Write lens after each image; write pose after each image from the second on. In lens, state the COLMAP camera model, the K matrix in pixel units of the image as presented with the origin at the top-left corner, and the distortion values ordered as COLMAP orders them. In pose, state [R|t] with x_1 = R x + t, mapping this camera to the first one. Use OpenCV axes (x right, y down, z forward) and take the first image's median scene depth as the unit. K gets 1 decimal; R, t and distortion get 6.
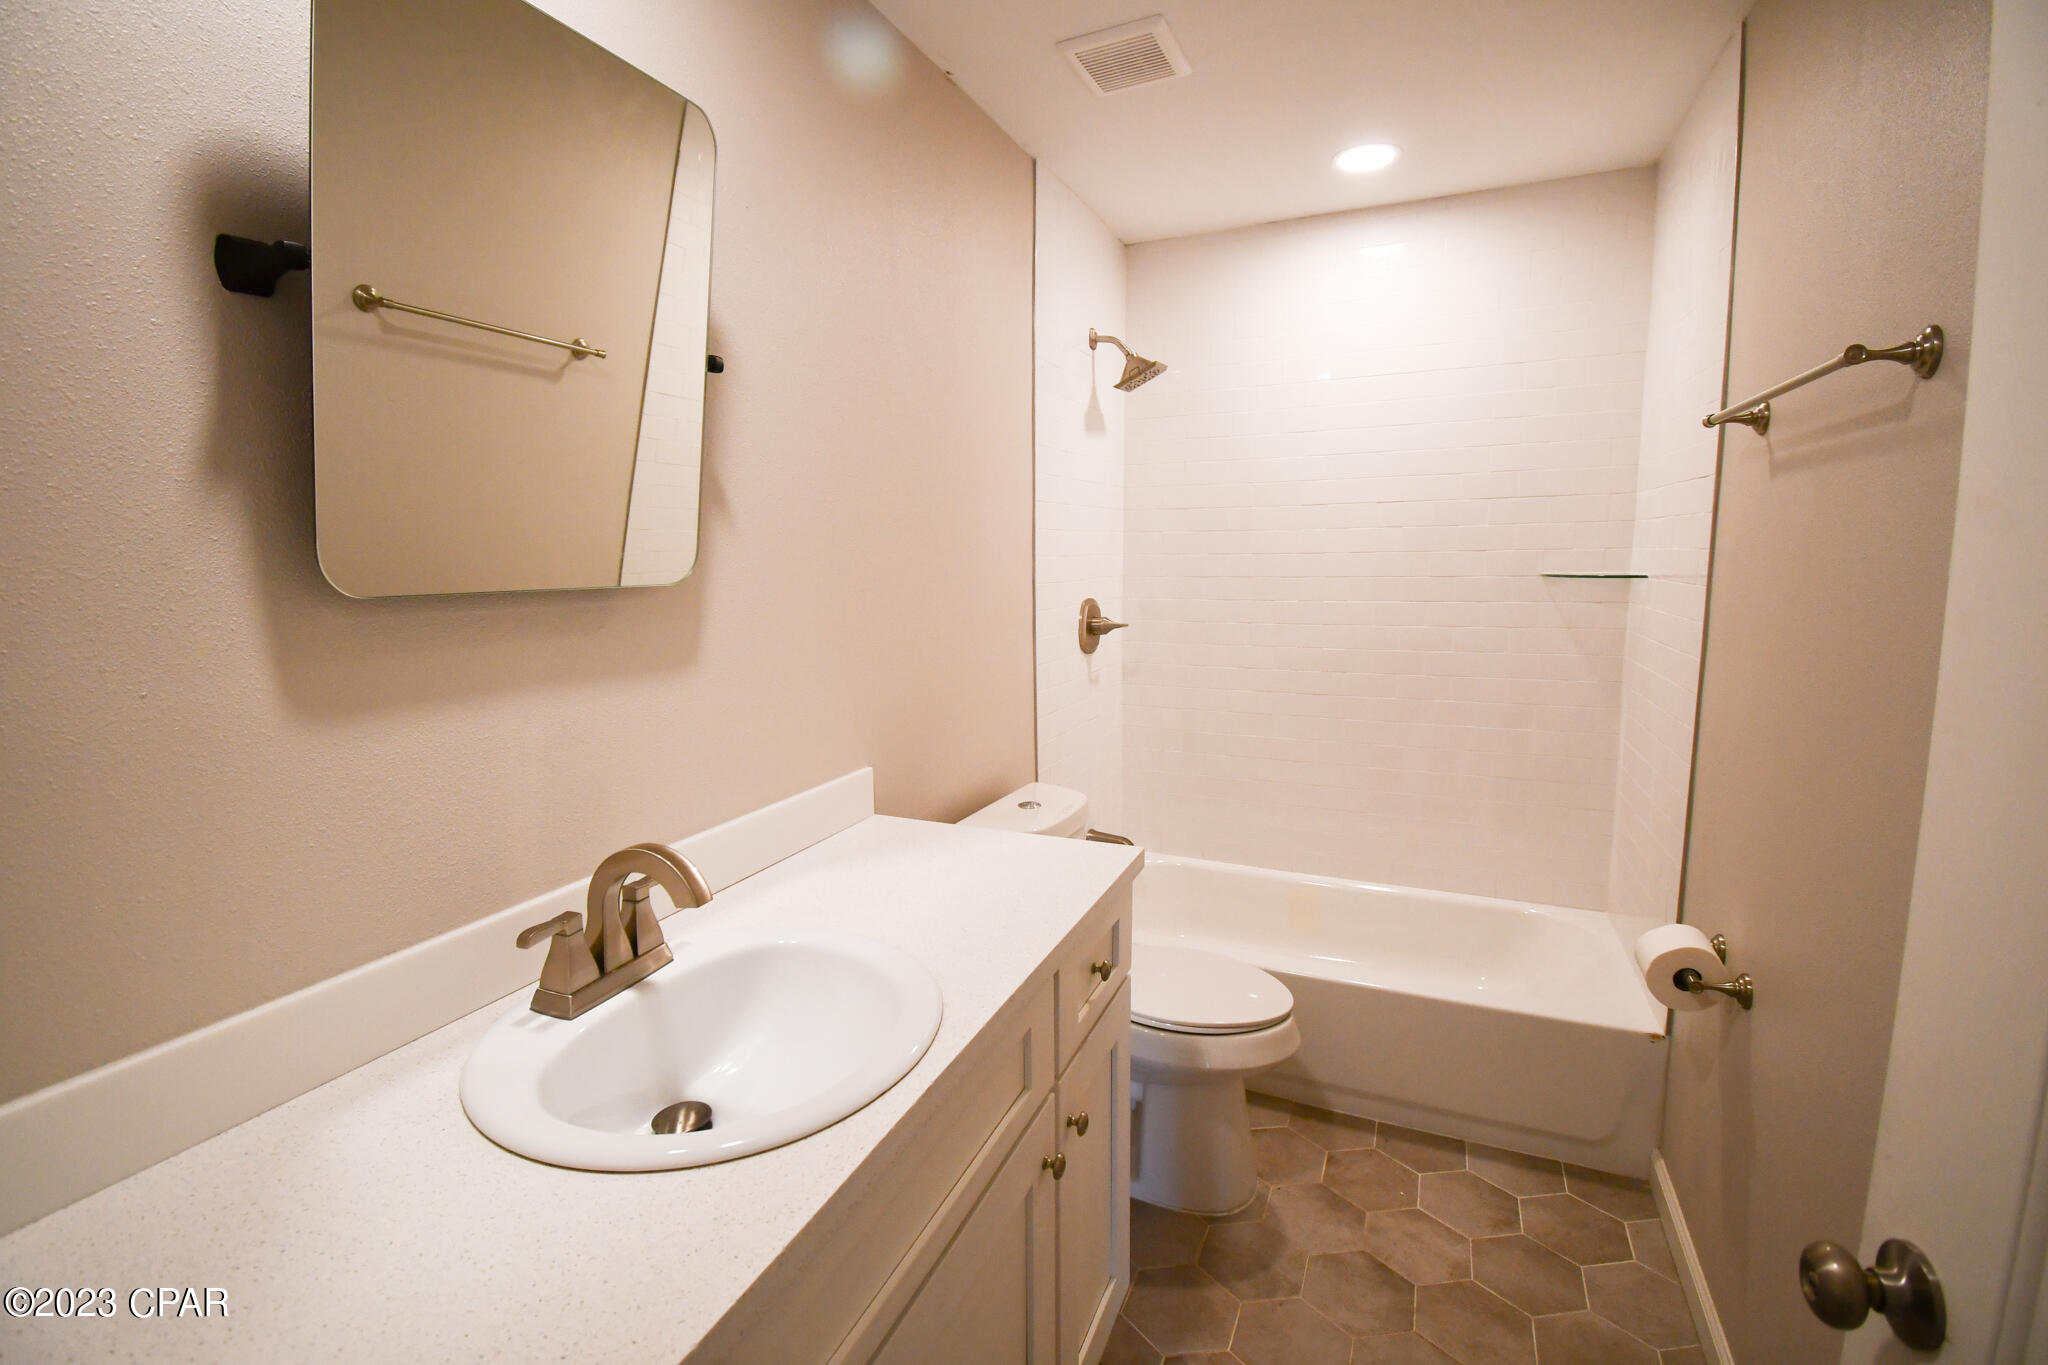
lens RADIAL K [[900.4, 0, 1021.8], [0, 900.4, 672.0], [0, 0, 1]] dist [0.015717, -0.024927]
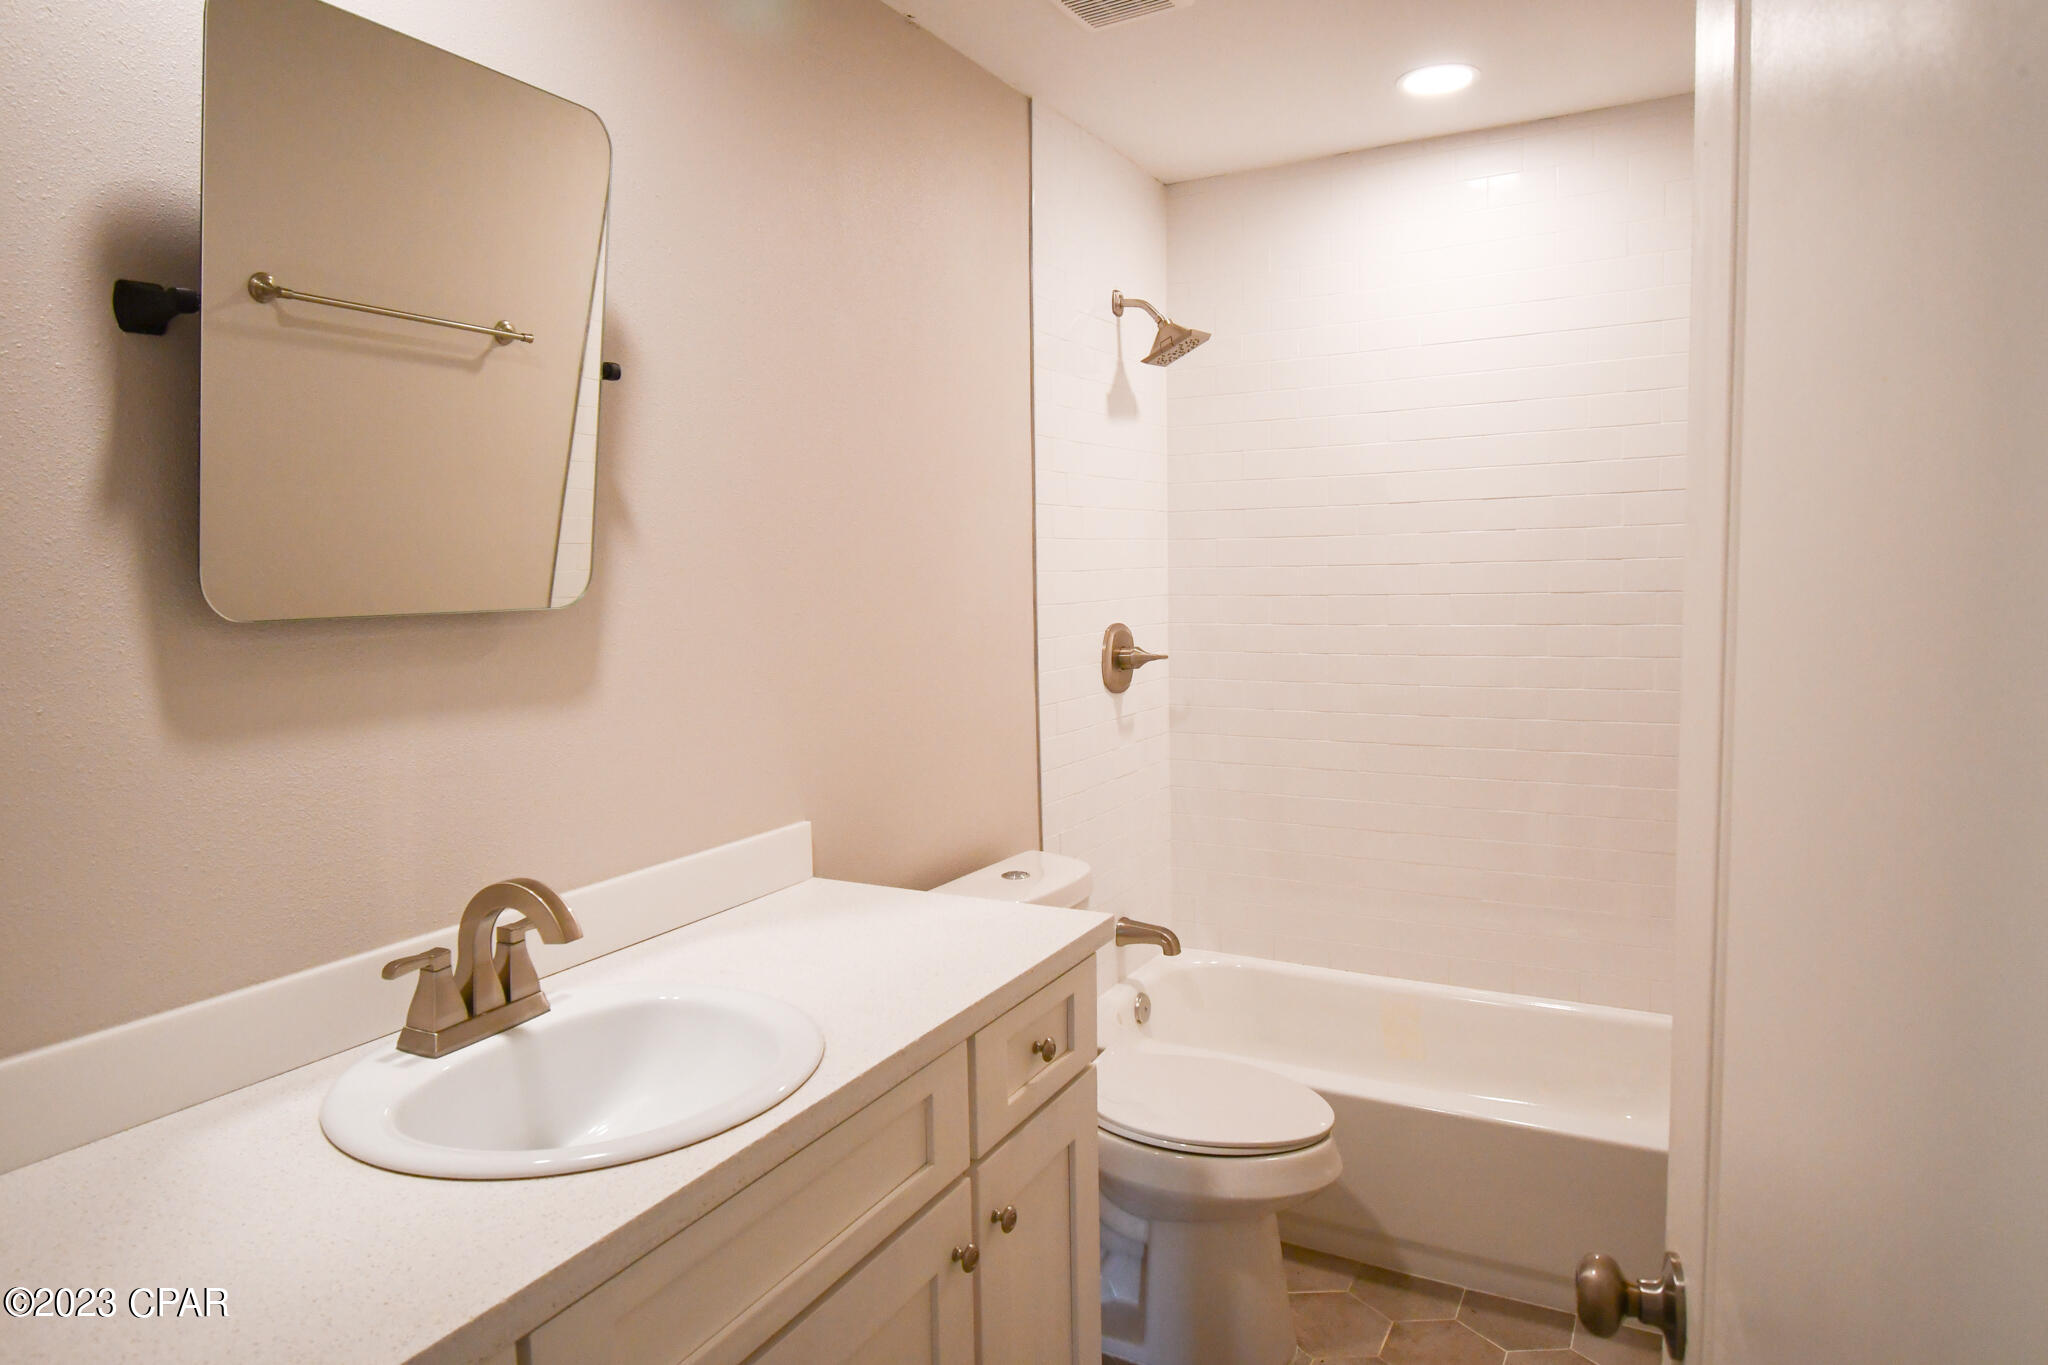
lens RADIAL K [[1245.3, 0, 1023.0], [0, 1245.3, 675.8], [0, 0, 1]] dist [0.001223, -0.016335]
pose [[0.996851, -0.002530, -0.079261, 0.162085], [-0.000886, 0.999073, -0.043043, 0.024010], [0.079296, 0.042977, 0.995924, -0.202922]]
